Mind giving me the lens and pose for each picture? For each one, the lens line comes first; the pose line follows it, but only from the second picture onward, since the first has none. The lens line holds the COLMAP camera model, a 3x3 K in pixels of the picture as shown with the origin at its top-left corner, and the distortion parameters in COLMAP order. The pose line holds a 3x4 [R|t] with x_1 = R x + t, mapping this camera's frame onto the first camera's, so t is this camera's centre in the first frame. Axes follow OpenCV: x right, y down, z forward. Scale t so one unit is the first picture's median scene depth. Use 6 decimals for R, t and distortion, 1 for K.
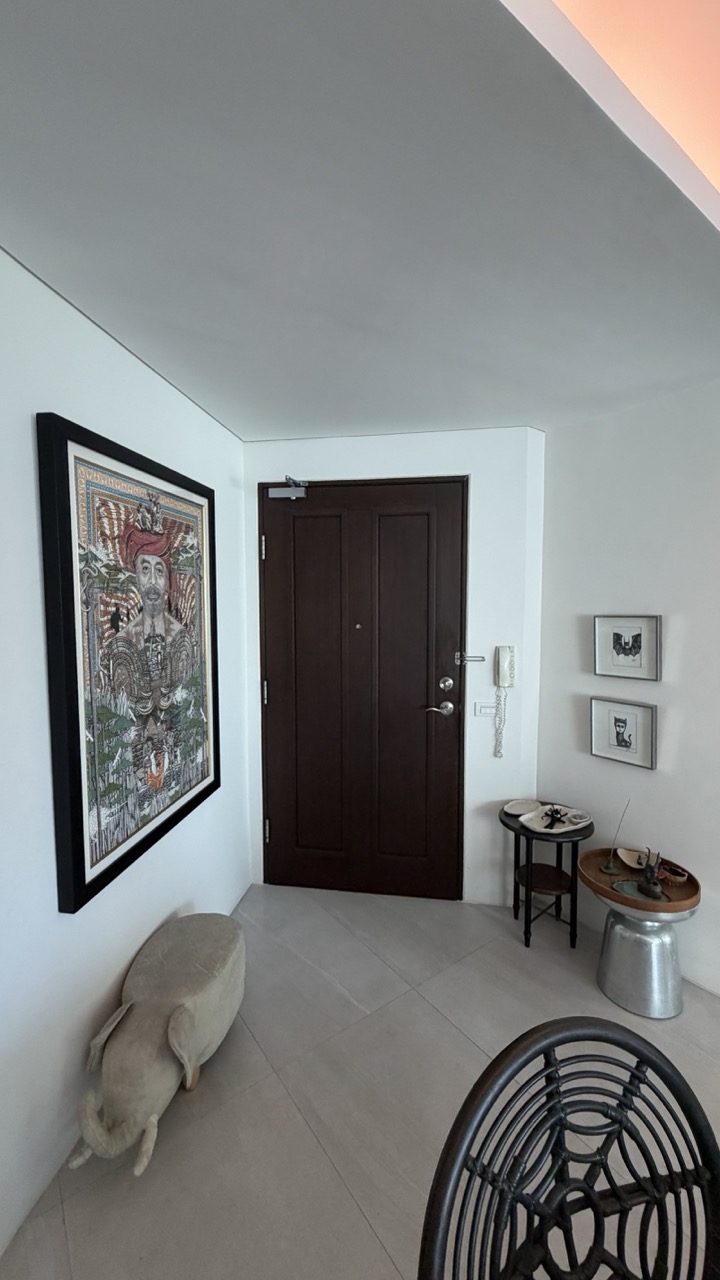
lens RADIAL K [[511.7, 0, 360.5], [0, 511.7, 634.7], [0, 0, 1]] dist [0.000513, -0.000471]
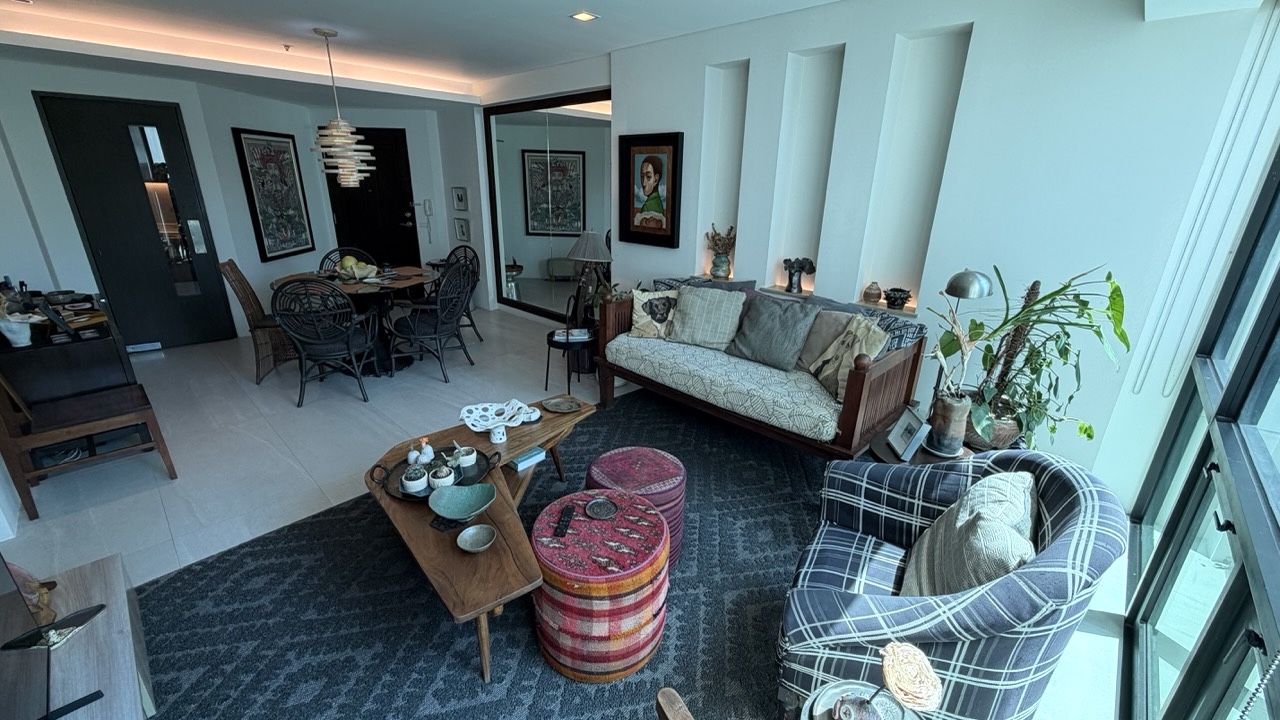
lens RADIAL K [[511.7, 0, 638.4], [0, 511.7, 358.1], [0, 0, 1]] dist [0.000513, -0.000471]
pose [[0.984576, -0.035892, 0.171237, 1.153094], [-0.011082, 0.963973, 0.265768, 0.129544], [-0.174607, -0.263567, 0.948707, -2.527433]]
